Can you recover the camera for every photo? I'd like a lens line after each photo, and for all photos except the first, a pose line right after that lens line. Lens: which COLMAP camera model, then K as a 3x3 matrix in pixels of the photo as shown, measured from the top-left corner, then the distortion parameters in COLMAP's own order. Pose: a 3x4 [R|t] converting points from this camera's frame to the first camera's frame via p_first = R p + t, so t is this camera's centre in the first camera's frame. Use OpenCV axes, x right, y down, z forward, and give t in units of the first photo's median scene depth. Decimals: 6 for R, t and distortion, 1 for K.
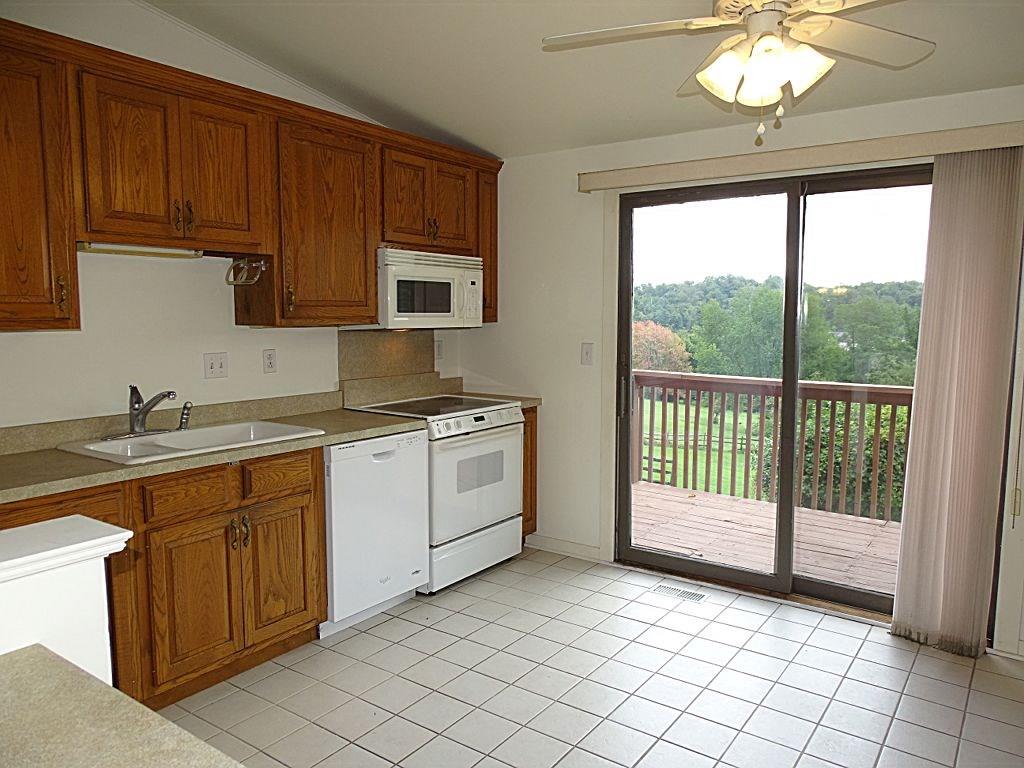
lens RADIAL K [[735.0, 0, 526.7], [0, 735.0, 388.2], [0, 0, 1]] dist [0.007652, -0.009279]
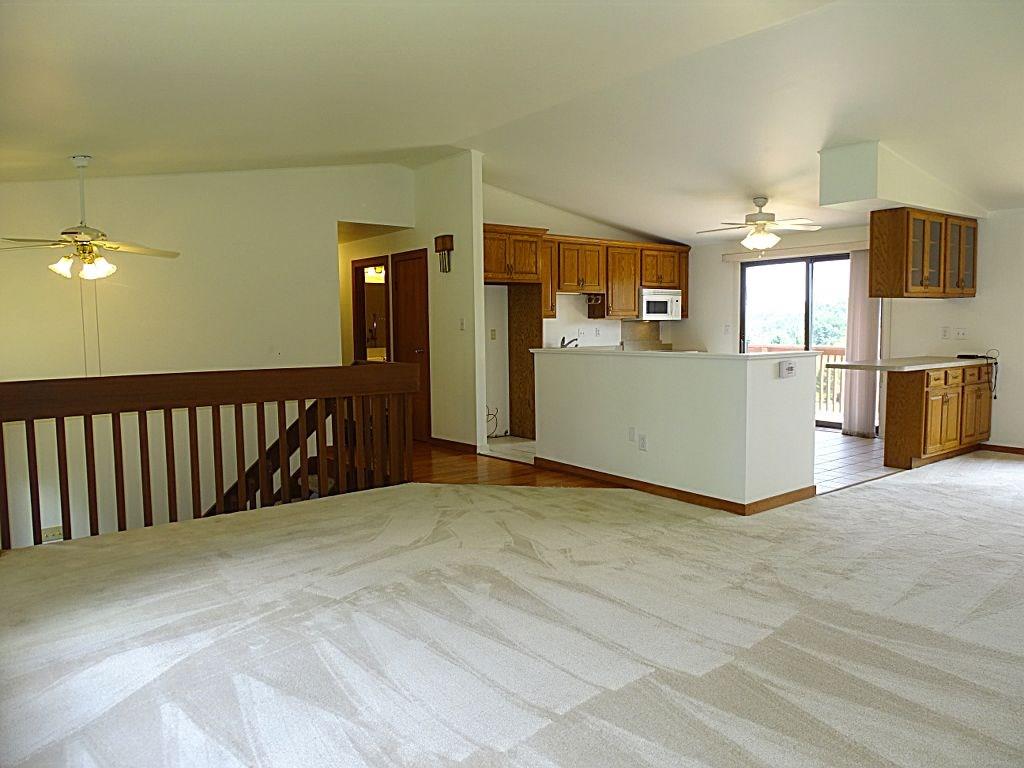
lens RADIAL K [[735.0, 0, 515.9], [0, 735.0, 378.8], [0, 0, 1]] dist [0.007652, -0.009279]
pose [[0.955075, 0.005256, -0.296318, 0.144016], [-0.013876, 0.999539, -0.026995, 0.192268], [0.296039, 0.029894, 0.954708, -1.511842]]
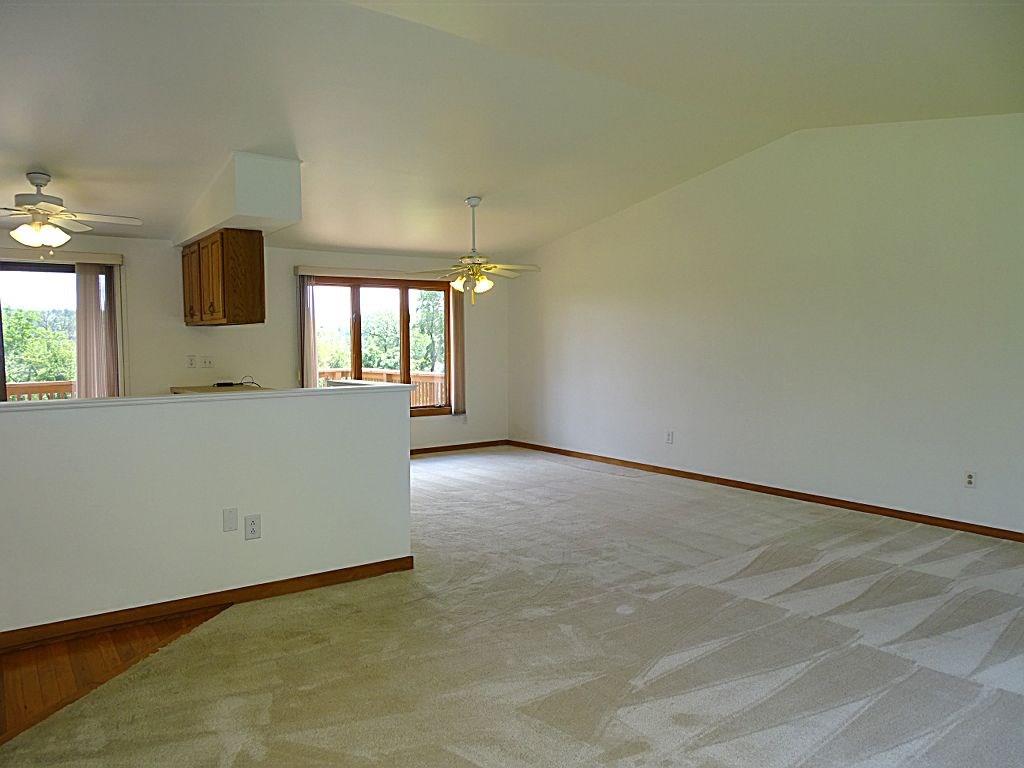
lens RADIAL K [[735.0, 0, 519.5], [0, 735.0, 390.4], [0, 0, 1]] dist [0.007652, -0.009279]
pose [[0.328286, -0.072547, 0.941788, -0.853134], [0.106408, 0.993540, 0.039442, 0.091154], [-0.938566, 0.087265, 0.333884, -0.722064]]
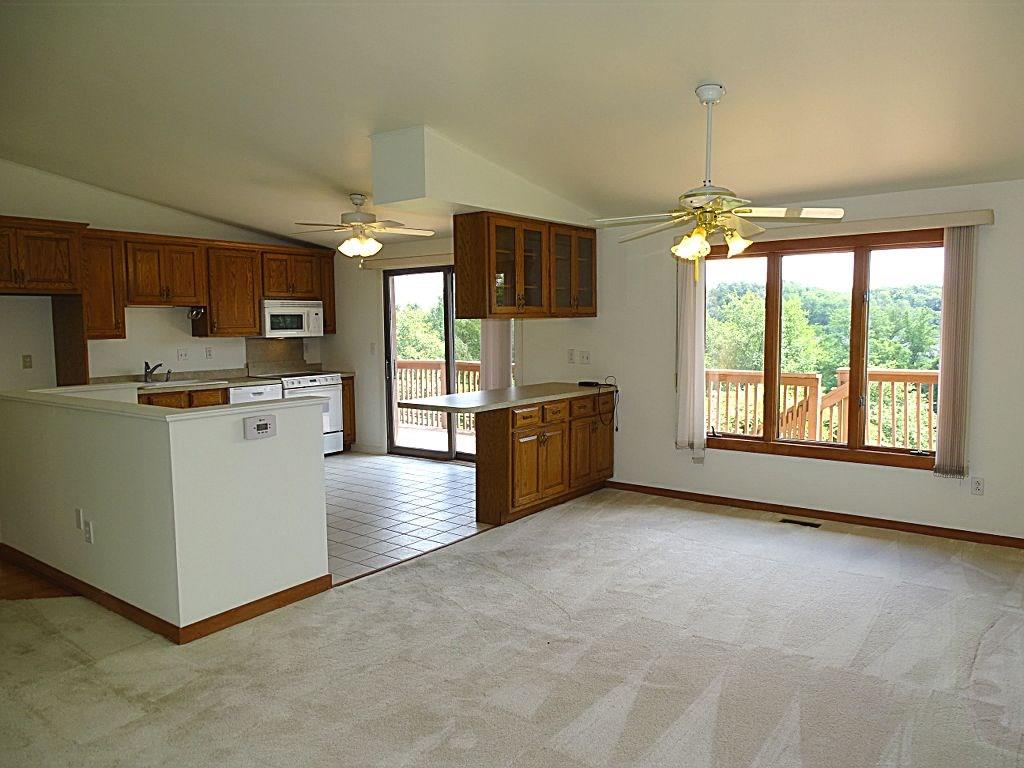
lens RADIAL K [[735.0, 0, 521.8], [0, 735.0, 380.5], [0, 0, 1]] dist [0.007652, -0.009279]
pose [[0.999296, -0.014082, -0.034779, 0.595122], [0.013257, 0.999628, -0.023845, 0.098783], [0.035102, 0.023367, 0.999111, -1.045067]]
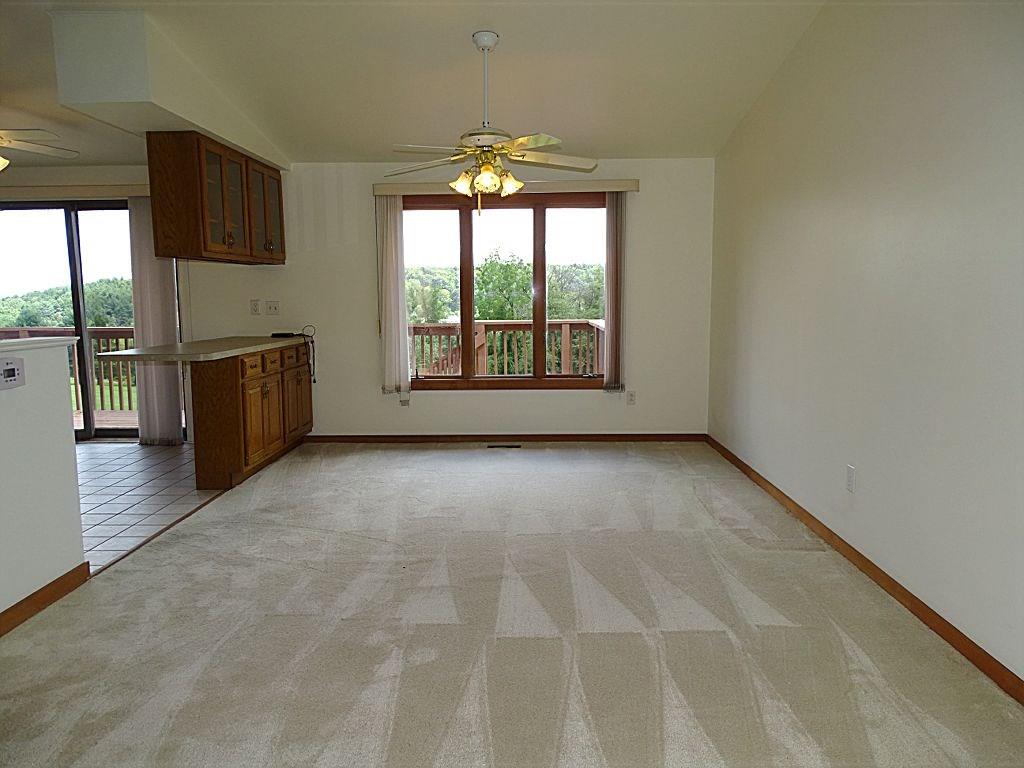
lens RADIAL K [[735.0, 0, 517.9], [0, 735.0, 375.7], [0, 0, 1]] dist [0.007652, -0.009279]
pose [[0.834131, -0.076495, 0.546237, 0.242870], [0.074335, 0.996892, 0.026092, 0.151703], [-0.546535, 0.018840, 0.837224, -0.967879]]
